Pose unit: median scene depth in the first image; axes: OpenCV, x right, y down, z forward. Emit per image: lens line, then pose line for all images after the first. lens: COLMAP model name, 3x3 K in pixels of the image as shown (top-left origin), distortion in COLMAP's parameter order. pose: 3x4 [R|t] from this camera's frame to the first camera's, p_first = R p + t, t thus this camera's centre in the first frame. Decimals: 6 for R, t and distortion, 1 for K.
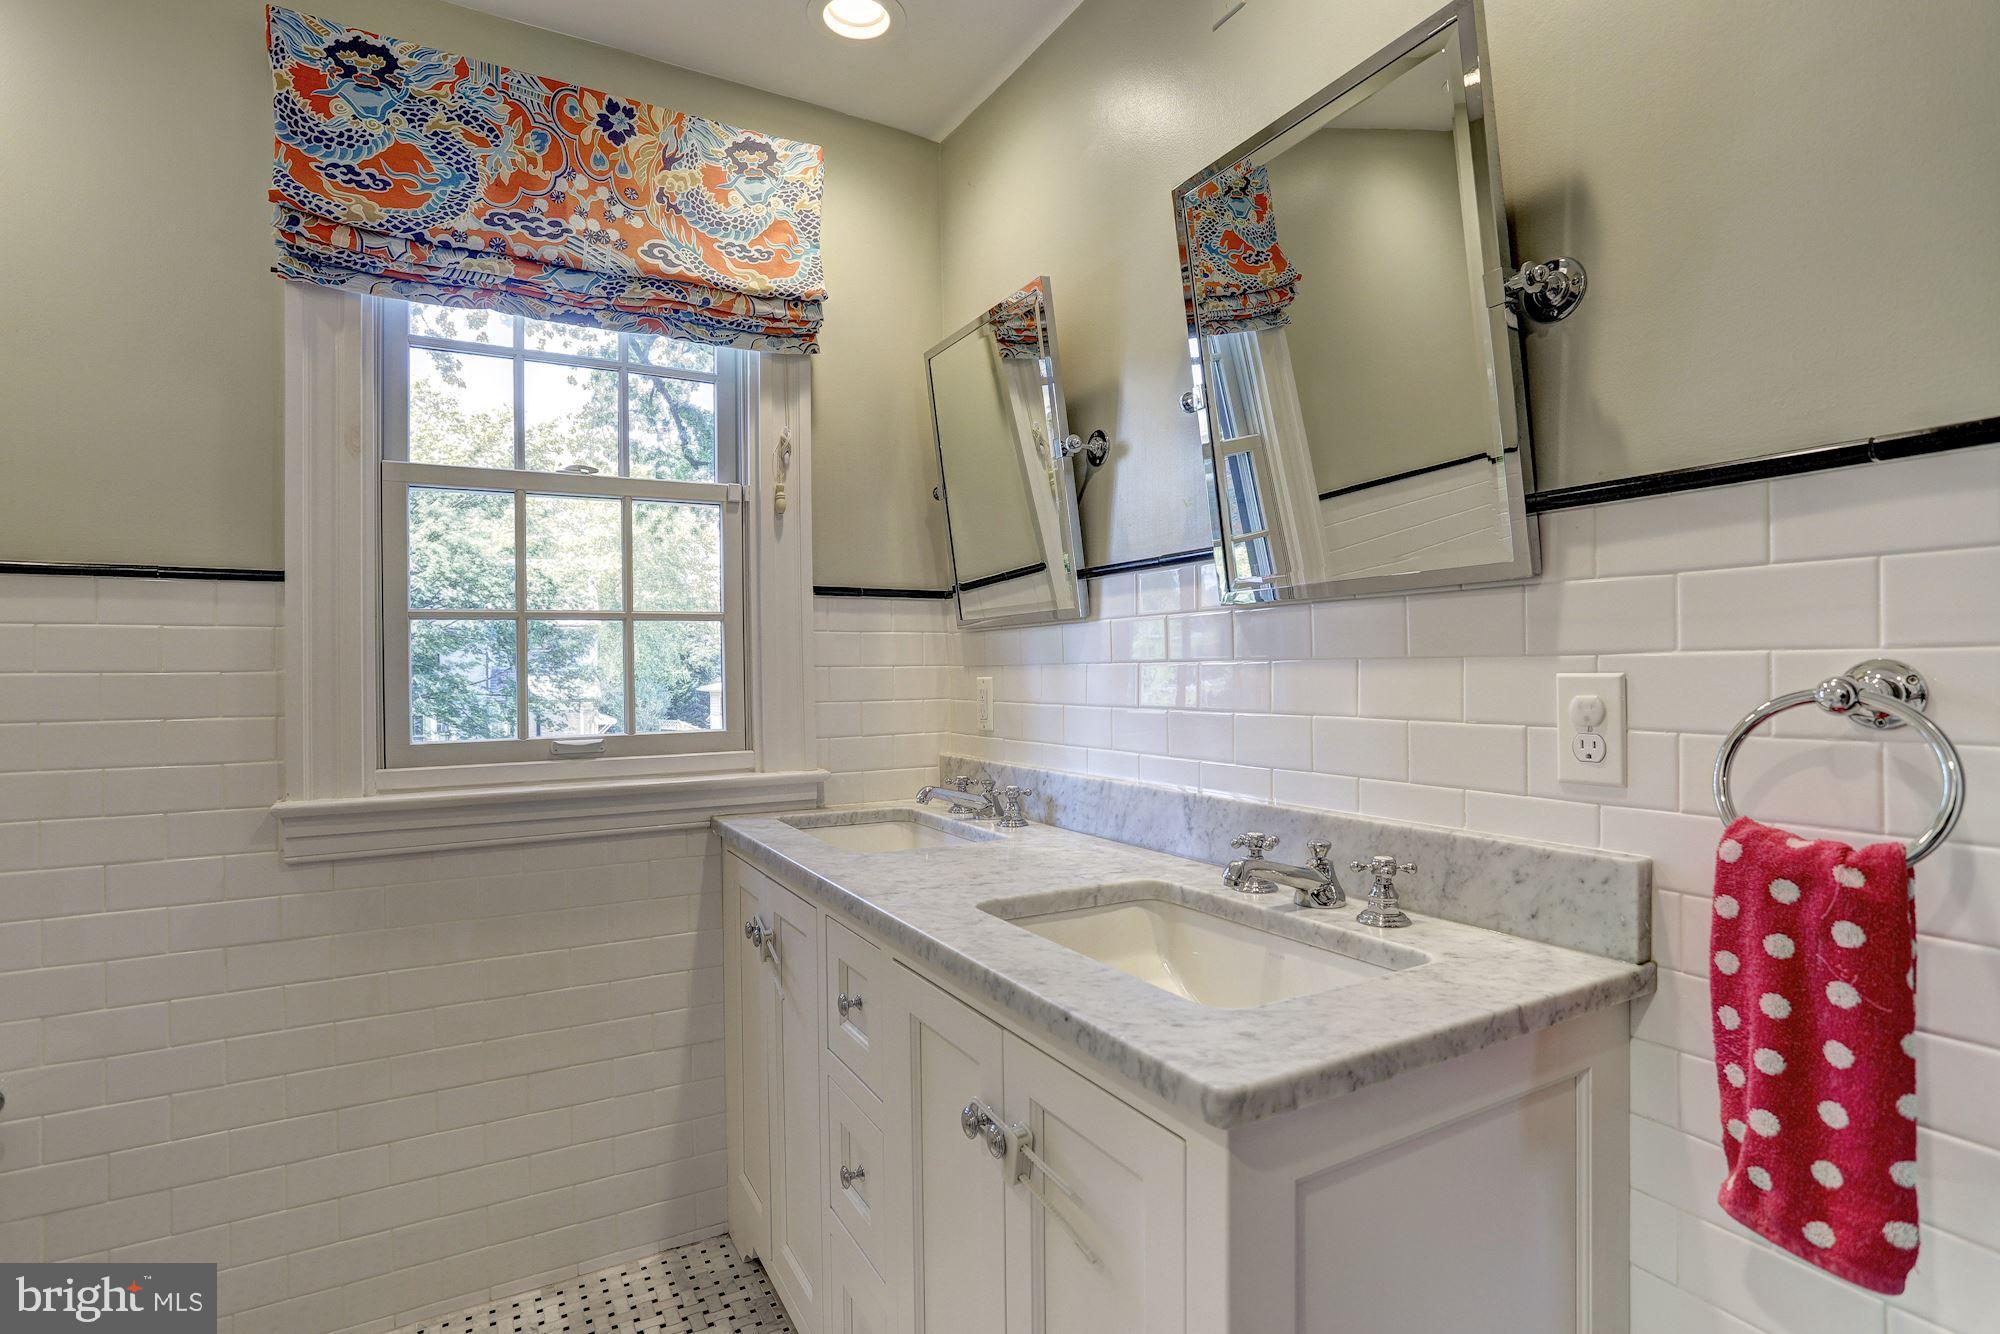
lens RADIAL K [[969.7, 0, 990.7], [0, 969.7, 663.4], [0, 0, 1]] dist [-0.072411, 0.036482]
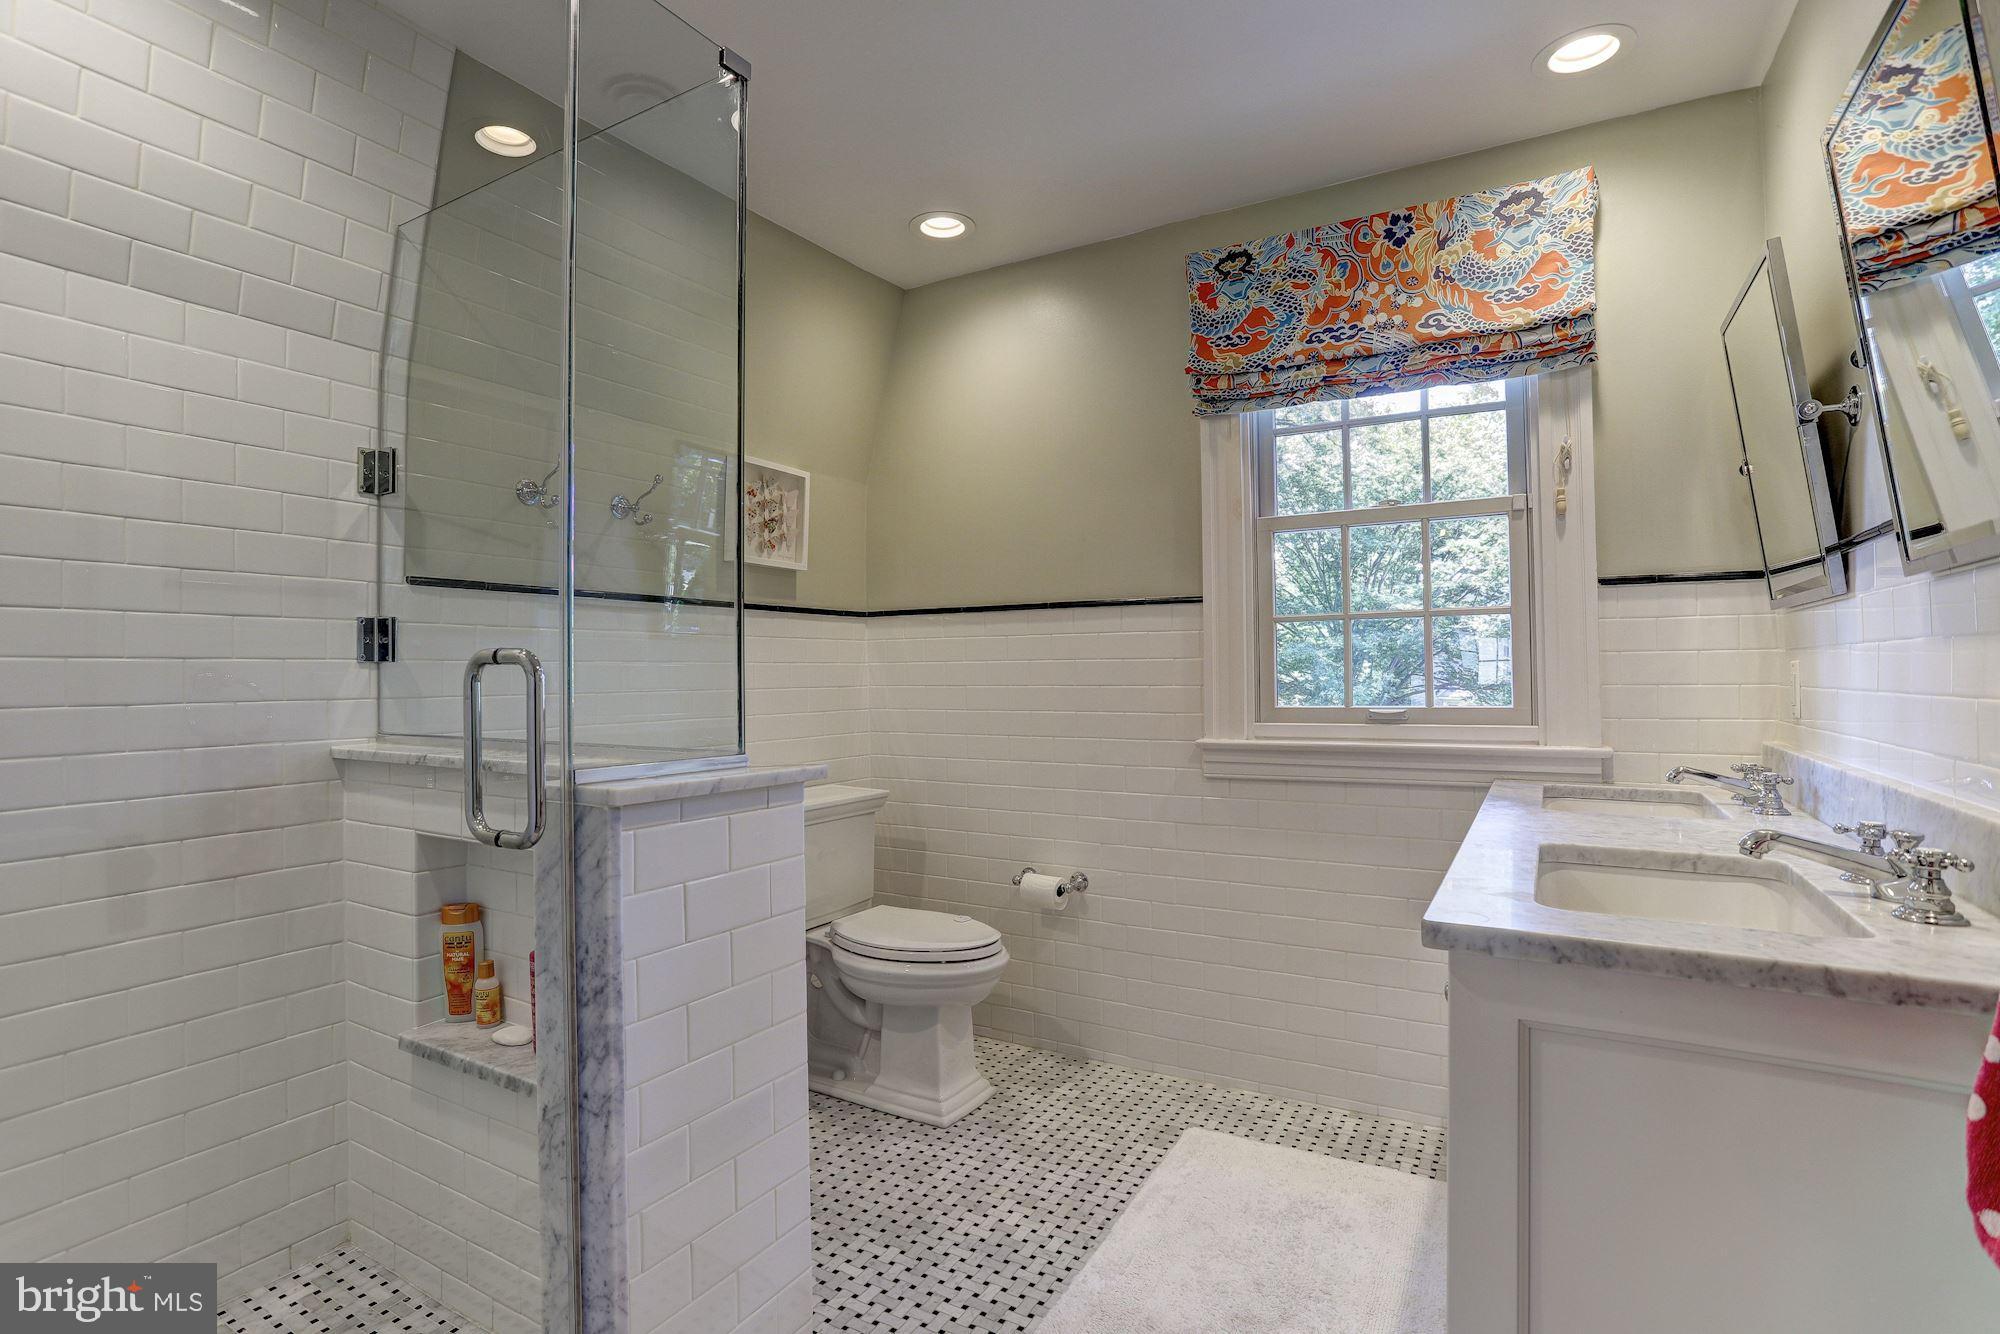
lens RADIAL K [[969.7, 0, 990.7], [0, 969.7, 663.4], [0, 0, 1]] dist [-0.072411, 0.036482]
pose [[0.502345, -0.001056, -0.864667, 0.446522], [0.007207, 0.999970, 0.002965, 0.009606], [0.864637, -0.007721, 0.502337, -0.135811]]
